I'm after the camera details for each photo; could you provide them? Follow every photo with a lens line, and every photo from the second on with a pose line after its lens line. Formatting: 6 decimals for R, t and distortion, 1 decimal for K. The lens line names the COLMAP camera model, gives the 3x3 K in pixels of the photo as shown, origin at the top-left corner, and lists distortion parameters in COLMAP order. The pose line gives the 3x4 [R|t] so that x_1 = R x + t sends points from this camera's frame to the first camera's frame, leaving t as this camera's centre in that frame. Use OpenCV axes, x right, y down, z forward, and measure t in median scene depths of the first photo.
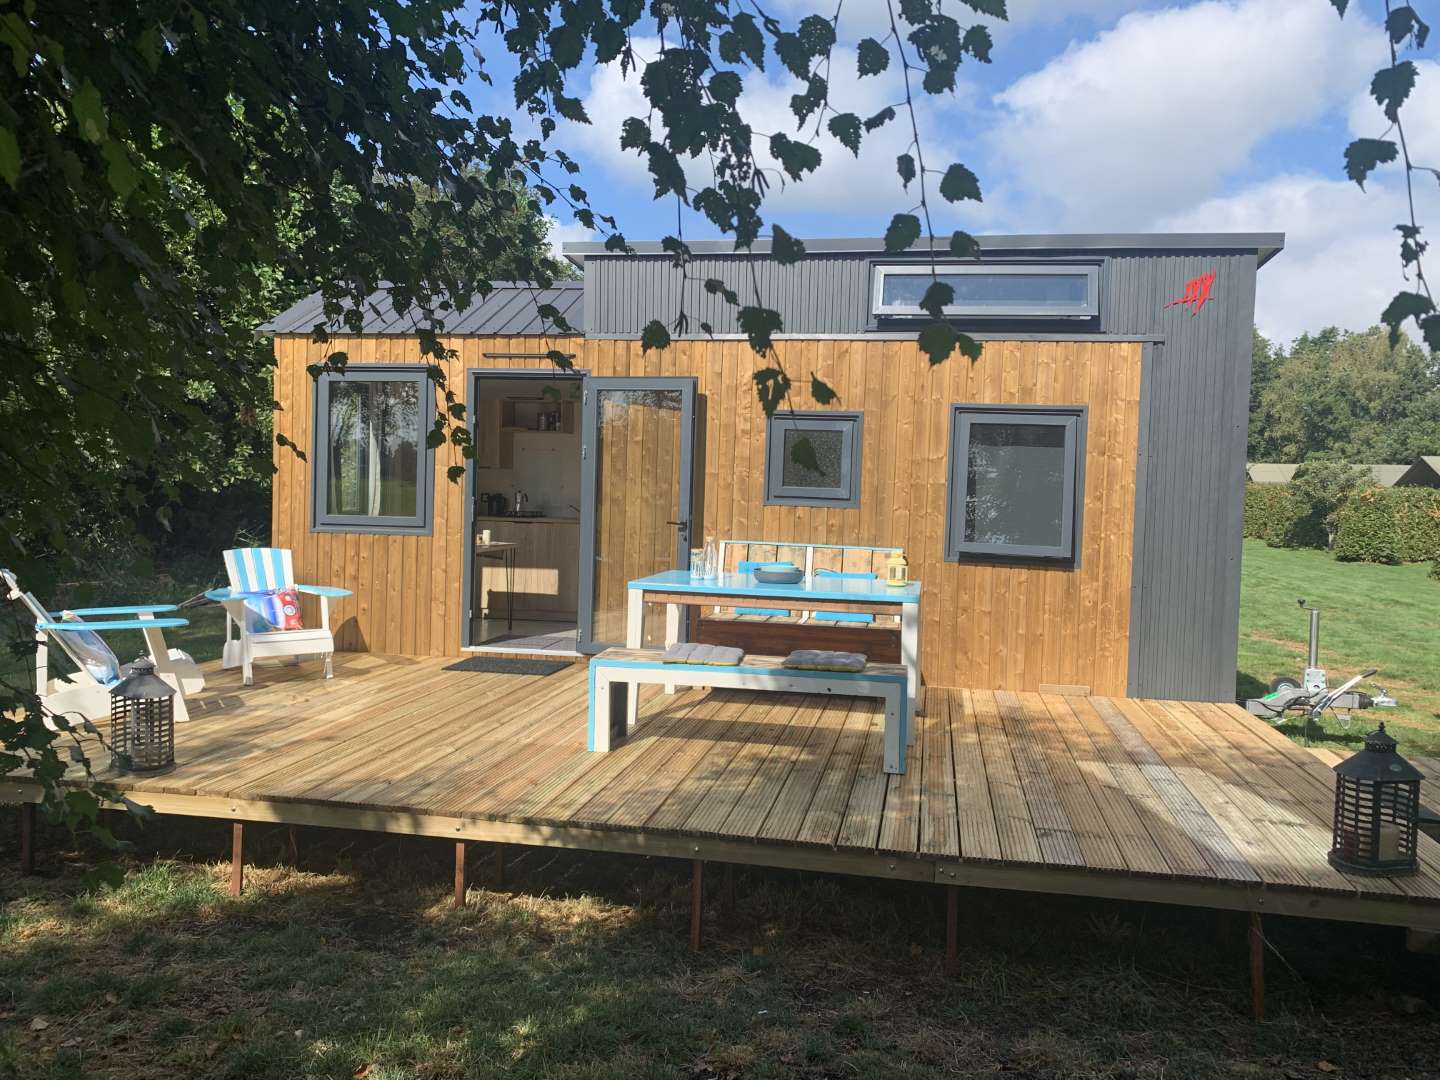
lens RADIAL K [[1096.7, 0, 723.8], [0, 1096.7, 533.2], [0, 0, 1]] dist [0.032429, -0.042687]
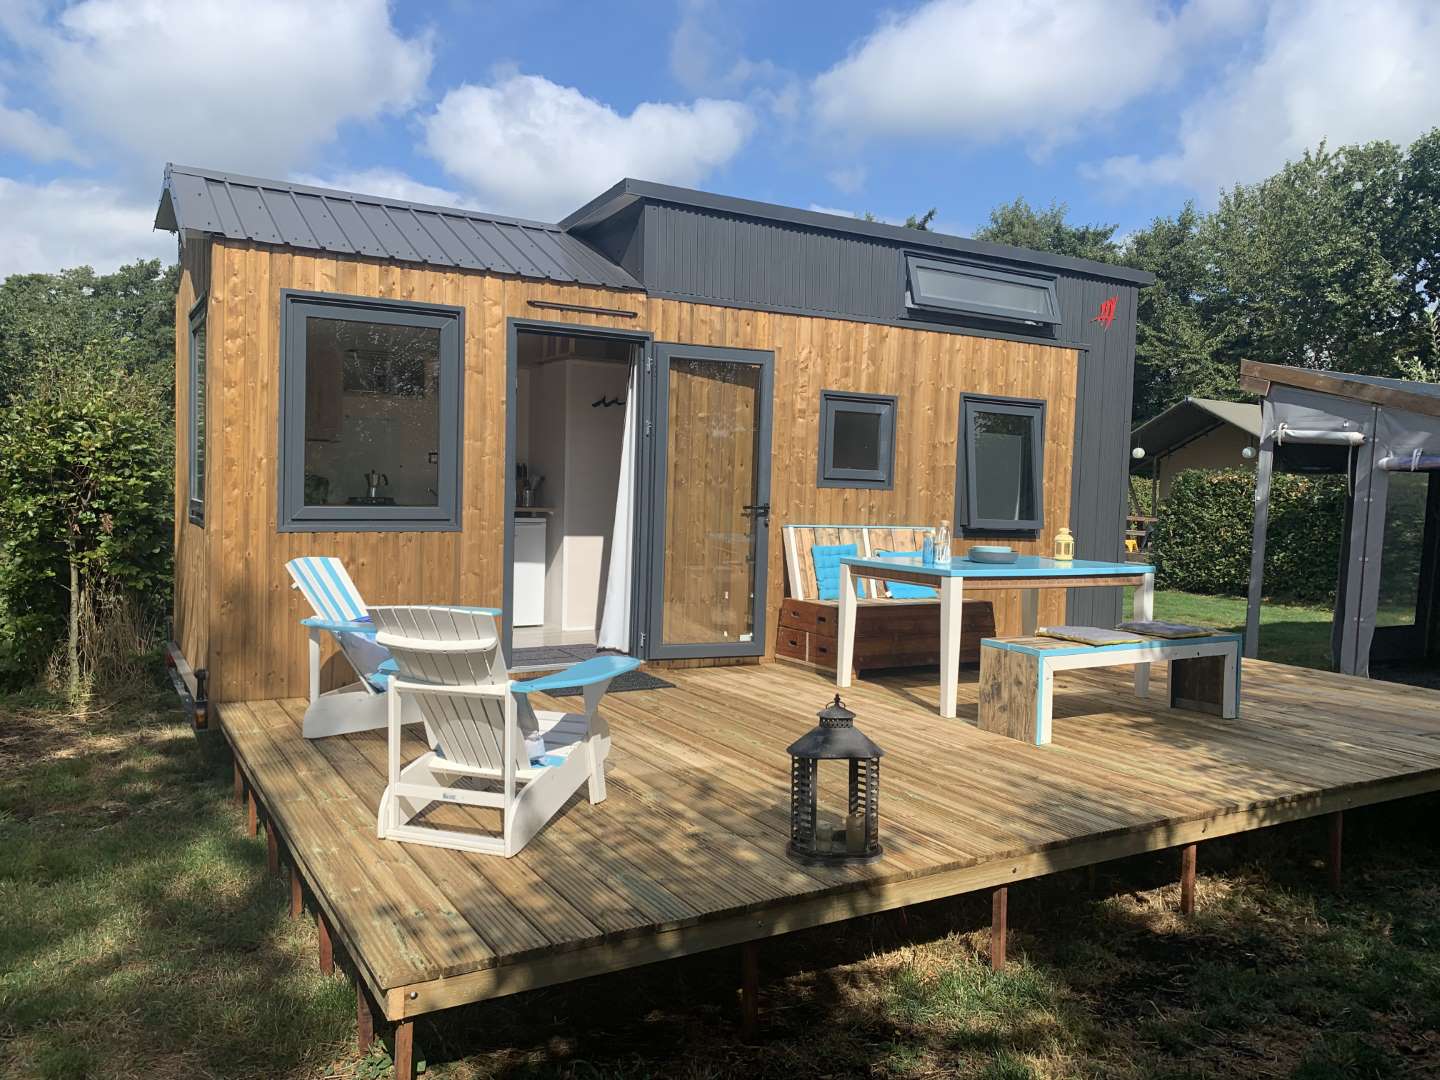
lens RADIAL K [[1096.7, 0, 722.6], [0, 1096.7, 536.4], [0, 0, 1]] dist [0.032429, -0.042687]
pose [[0.757226, -0.038009, 0.652046, -0.685486], [0.023683, 0.999247, 0.030744, -0.014509], [-0.652724, -0.007837, 0.757555, 0.323744]]
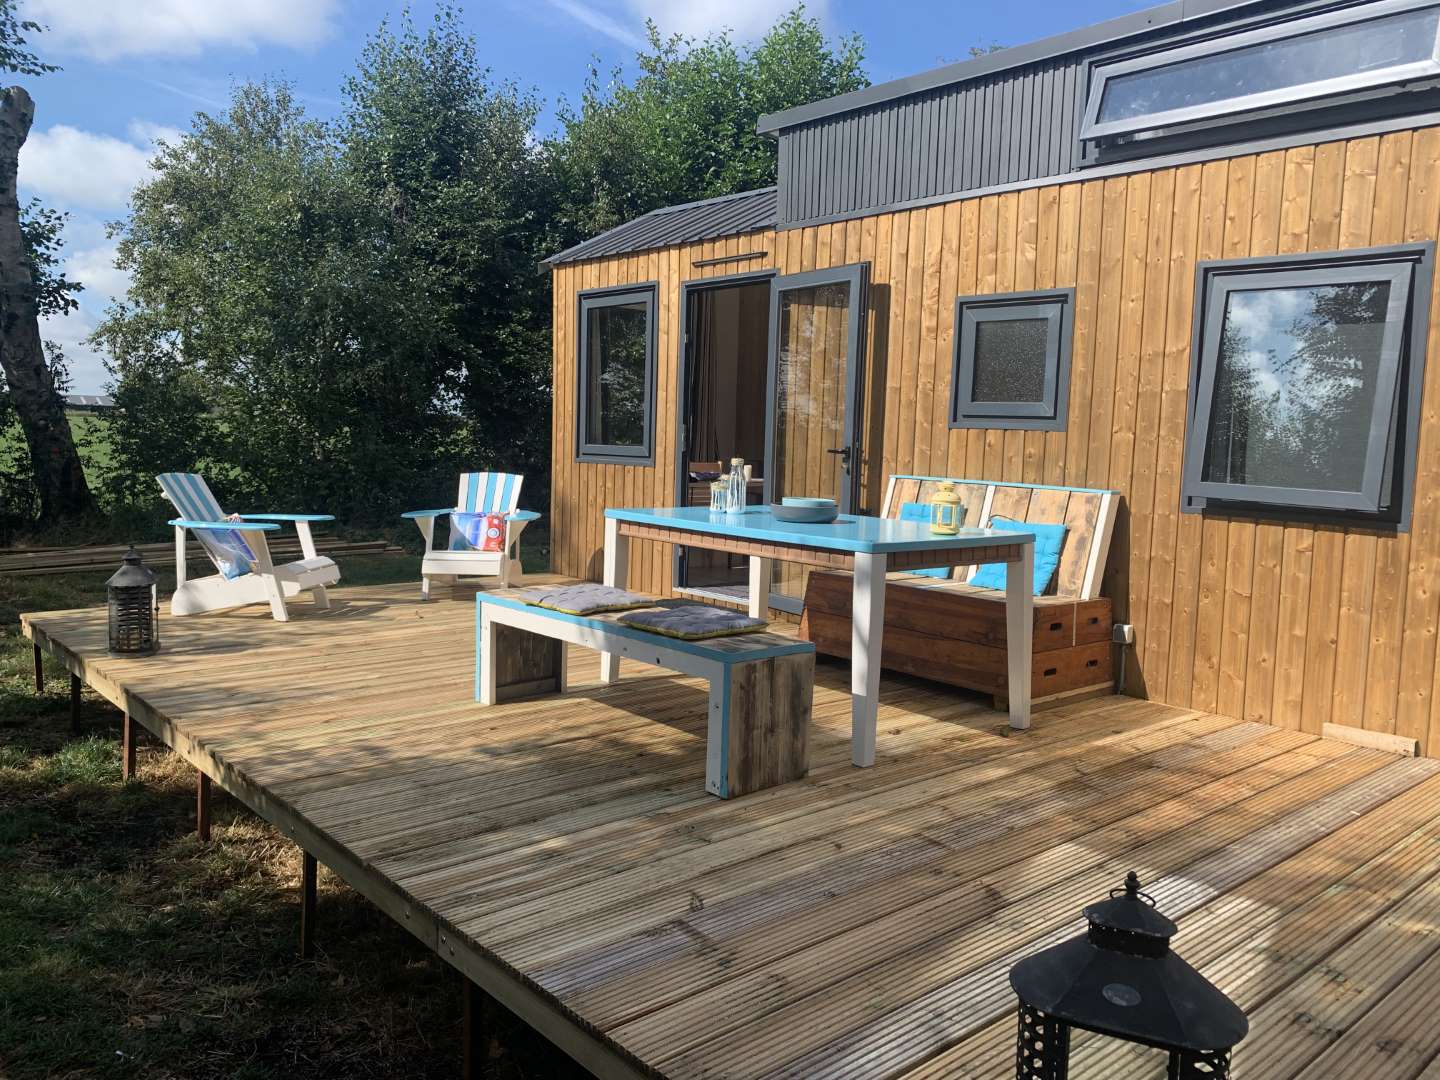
lens RADIAL K [[1096.7, 0, 721.5], [0, 1096.7, 533.2], [0, 0, 1]] dist [0.032429, -0.042687]
pose [[0.790304, 0.052186, -0.610489, 0.383258], [-0.035459, 0.998592, 0.039458, 0.022171], [0.611688, -0.009536, 0.791041, 0.325009]]
